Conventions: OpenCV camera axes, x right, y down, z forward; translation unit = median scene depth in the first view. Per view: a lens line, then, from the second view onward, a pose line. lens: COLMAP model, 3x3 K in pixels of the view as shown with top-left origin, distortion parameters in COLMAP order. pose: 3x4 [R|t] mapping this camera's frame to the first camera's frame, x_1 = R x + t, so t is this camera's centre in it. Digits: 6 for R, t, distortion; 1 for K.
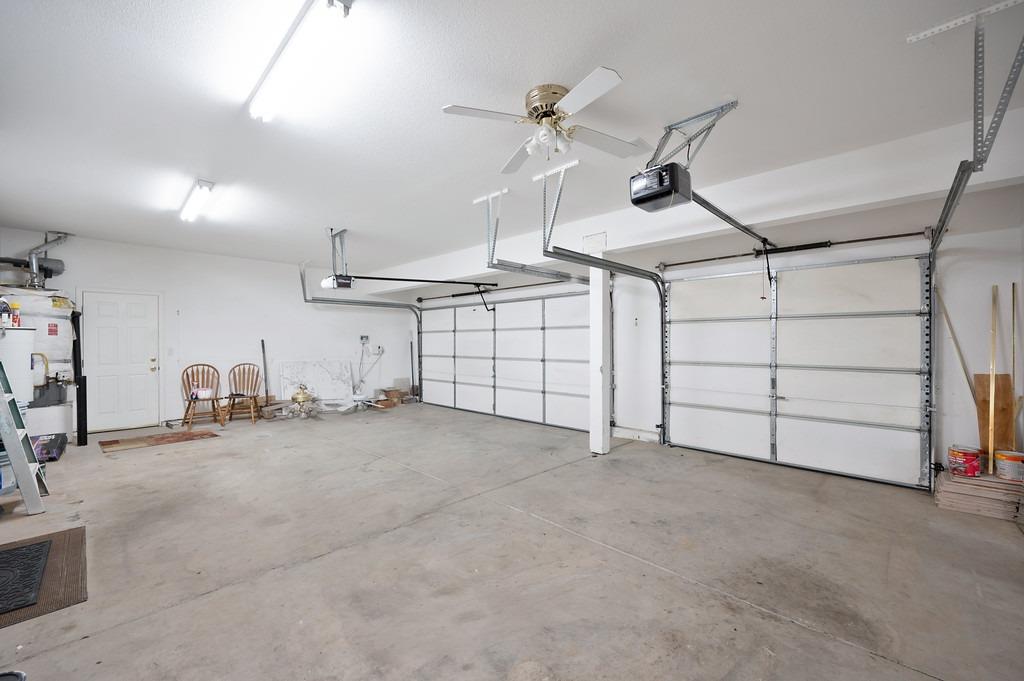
lens RADIAL K [[402.1, 0, 514.9], [0, 402.1, 345.1], [0, 0, 1]] dist [-0.000816, -0.000312]
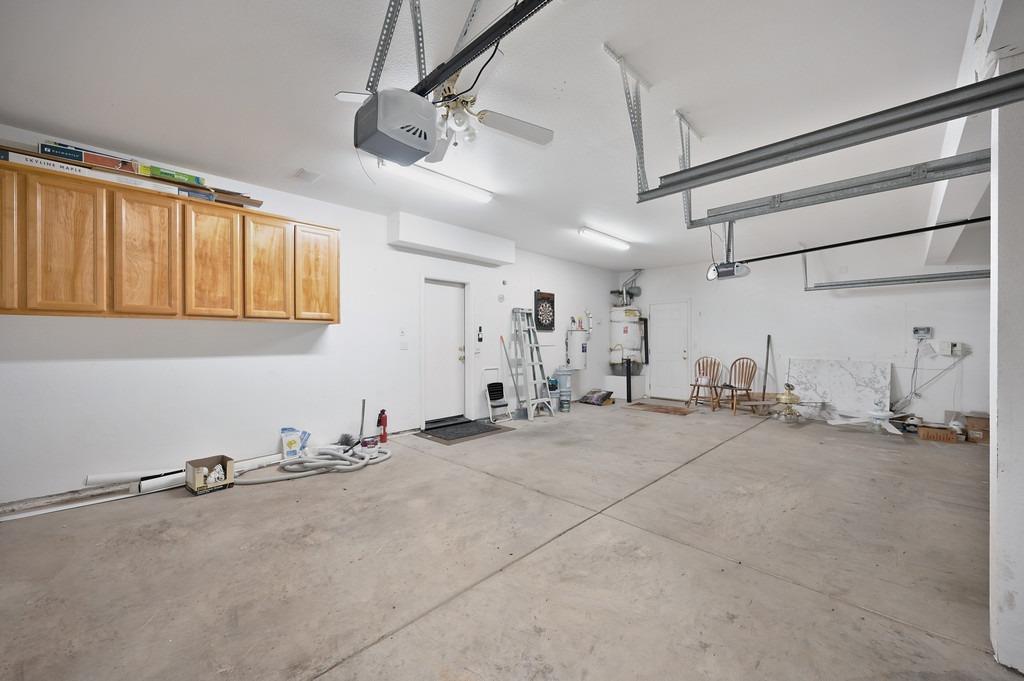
lens RADIAL K [[402.1, 0, 514.9], [0, 402.1, 345.1], [0, 0, 1]] dist [-0.000816, -0.000312]
pose [[-0.003381, 0.014094, -0.999895, 0.503189], [-0.007612, 0.999871, 0.014120, 0.003264], [0.999965, 0.007659, -0.003273, 0.544134]]
